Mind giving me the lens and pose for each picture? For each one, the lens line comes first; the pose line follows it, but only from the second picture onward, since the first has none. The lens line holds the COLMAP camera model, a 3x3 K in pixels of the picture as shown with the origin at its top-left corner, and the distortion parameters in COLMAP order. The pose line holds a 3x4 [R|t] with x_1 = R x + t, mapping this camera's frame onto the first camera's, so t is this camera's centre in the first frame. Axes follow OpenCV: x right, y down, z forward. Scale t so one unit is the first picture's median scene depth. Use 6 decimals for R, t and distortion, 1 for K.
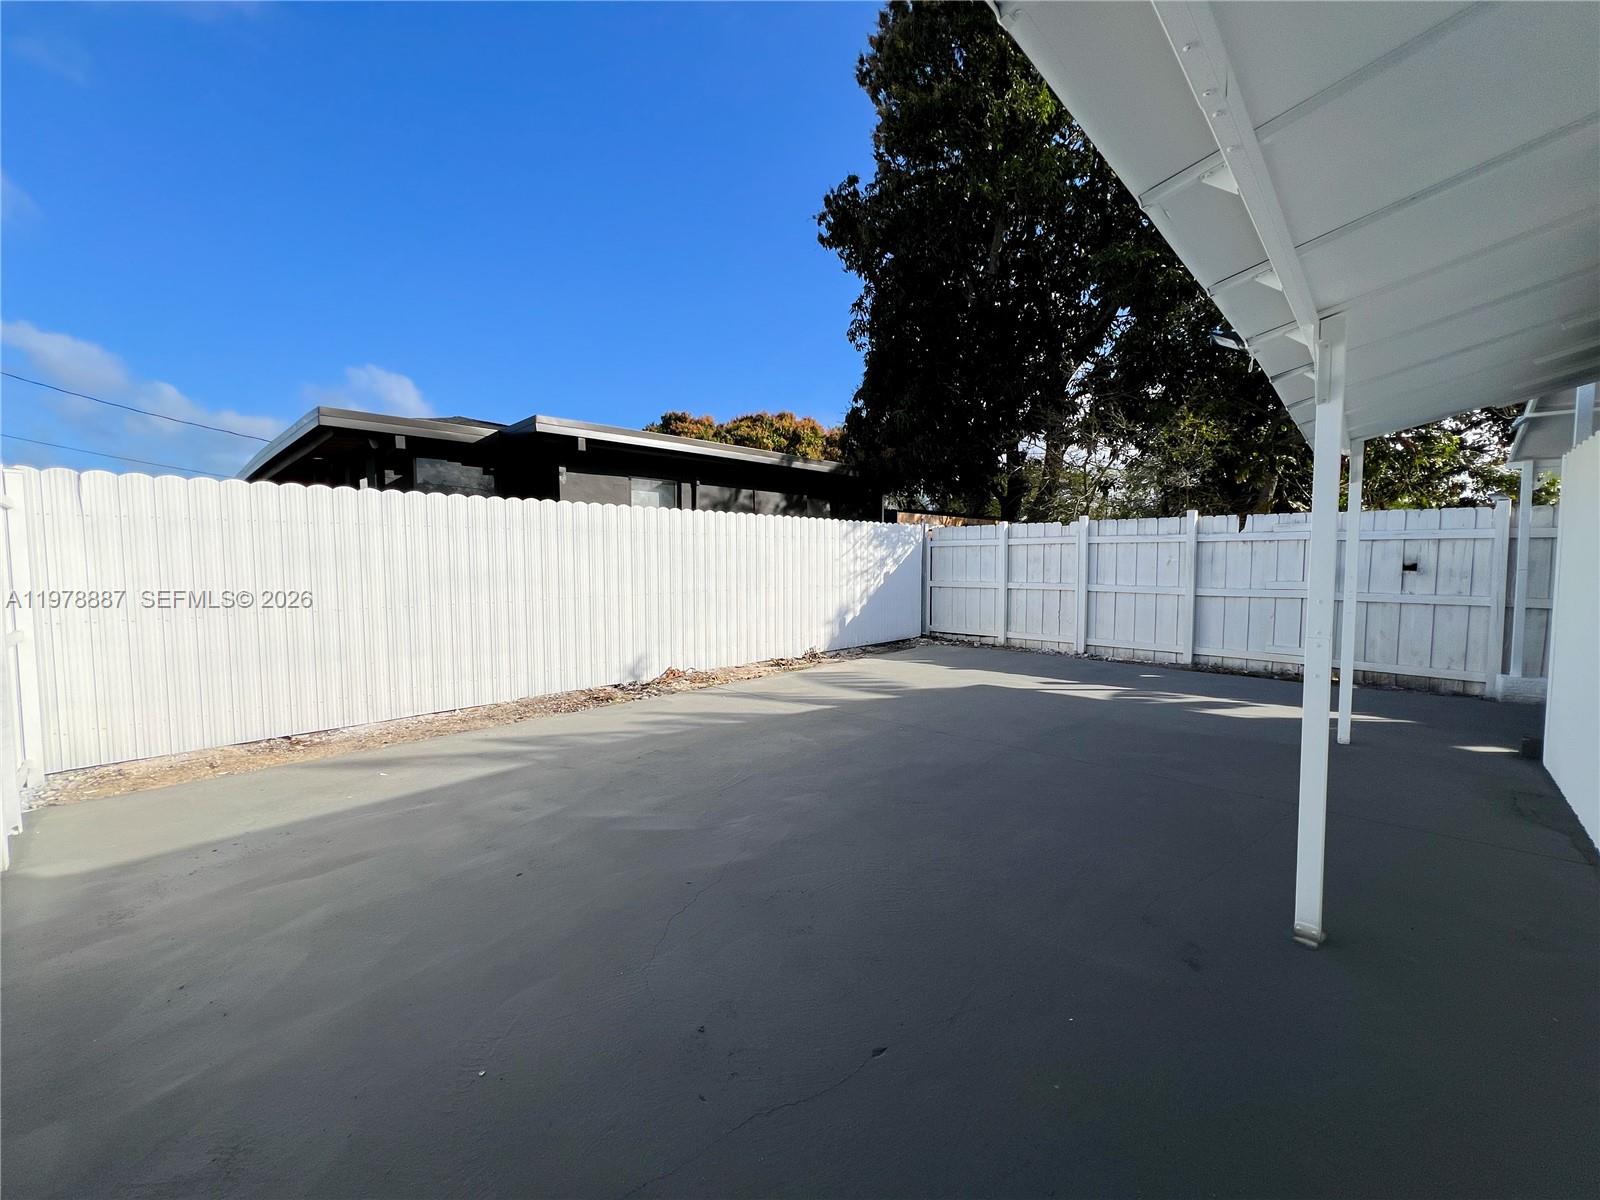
lens RADIAL K [[645.3, 0, 799.9], [0, 645.3, 604.1], [0, 0, 1]] dist [-0.001026, 0.001307]
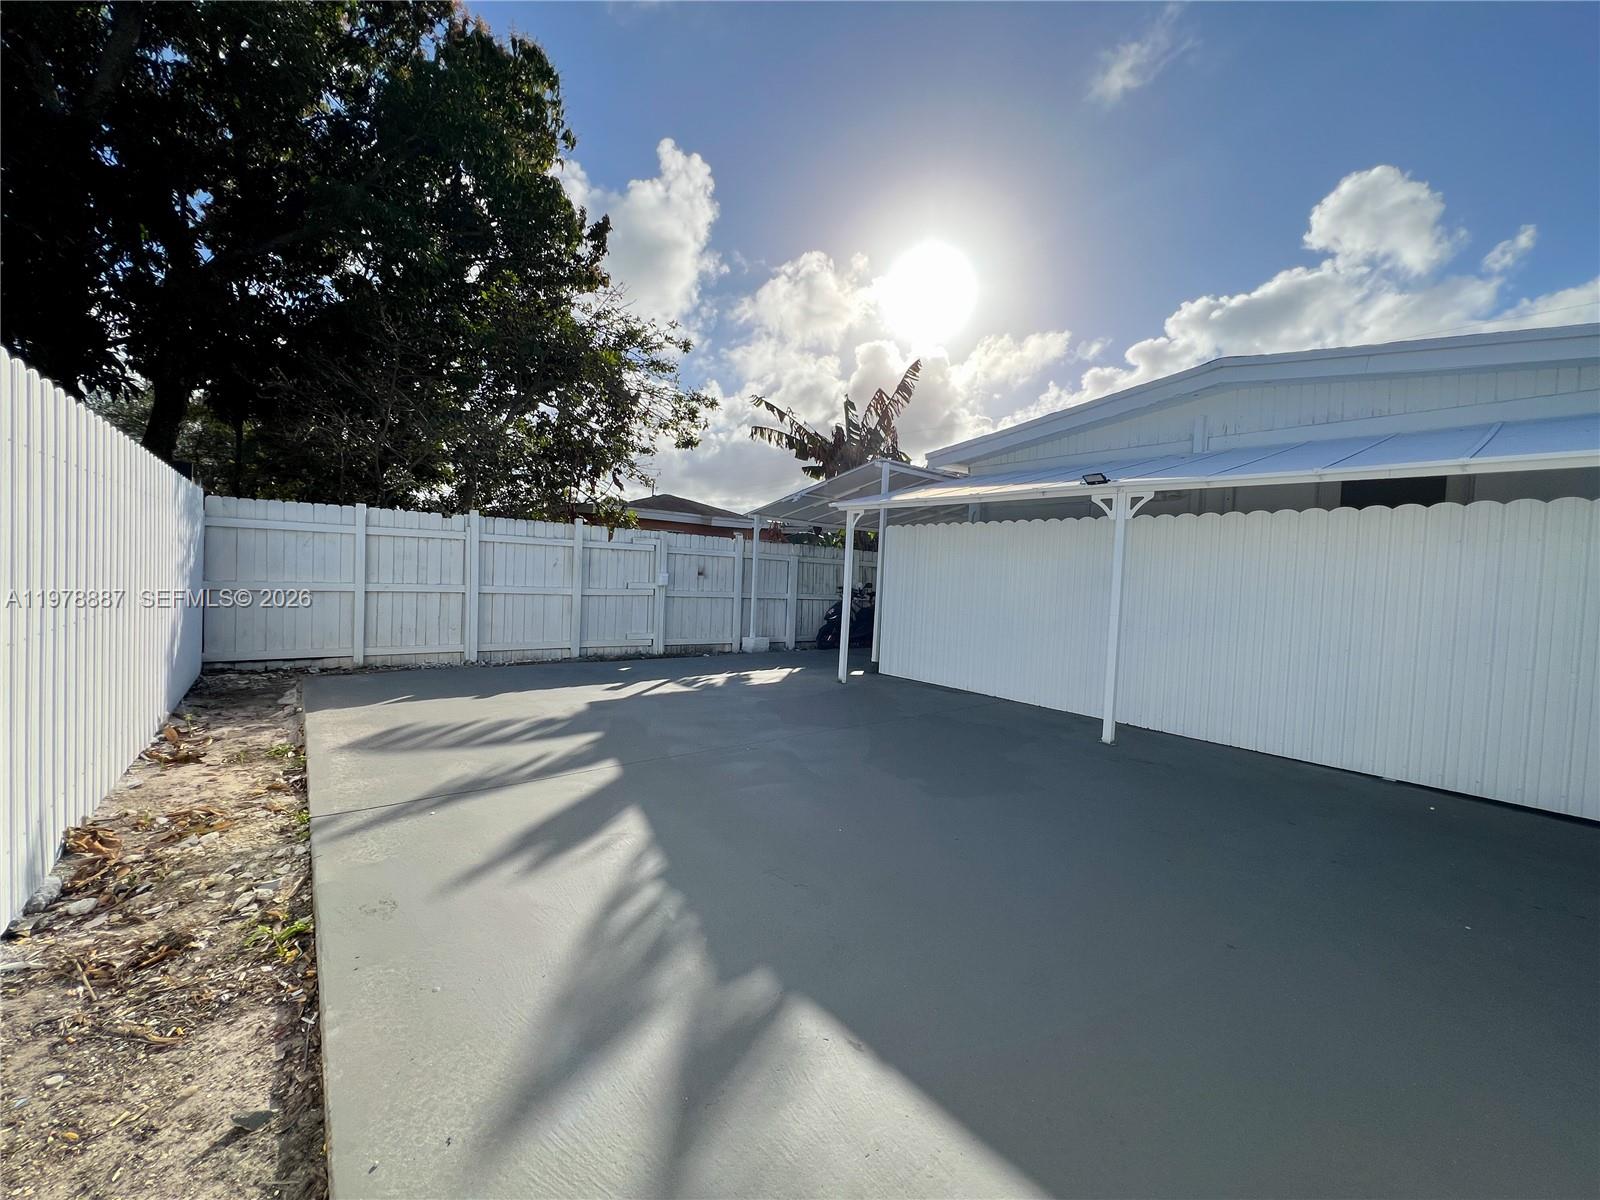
lens RADIAL K [[645.3, 0, 800.1], [0, 645.3, 591.2], [0, 0, 1]] dist [-0.001026, 0.001307]
pose [[0.140073, -0.022292, 0.989890, -0.442800], [0.024124, 0.999527, 0.019095, -0.032335], [-0.989847, 0.021205, 0.140544, 0.463880]]
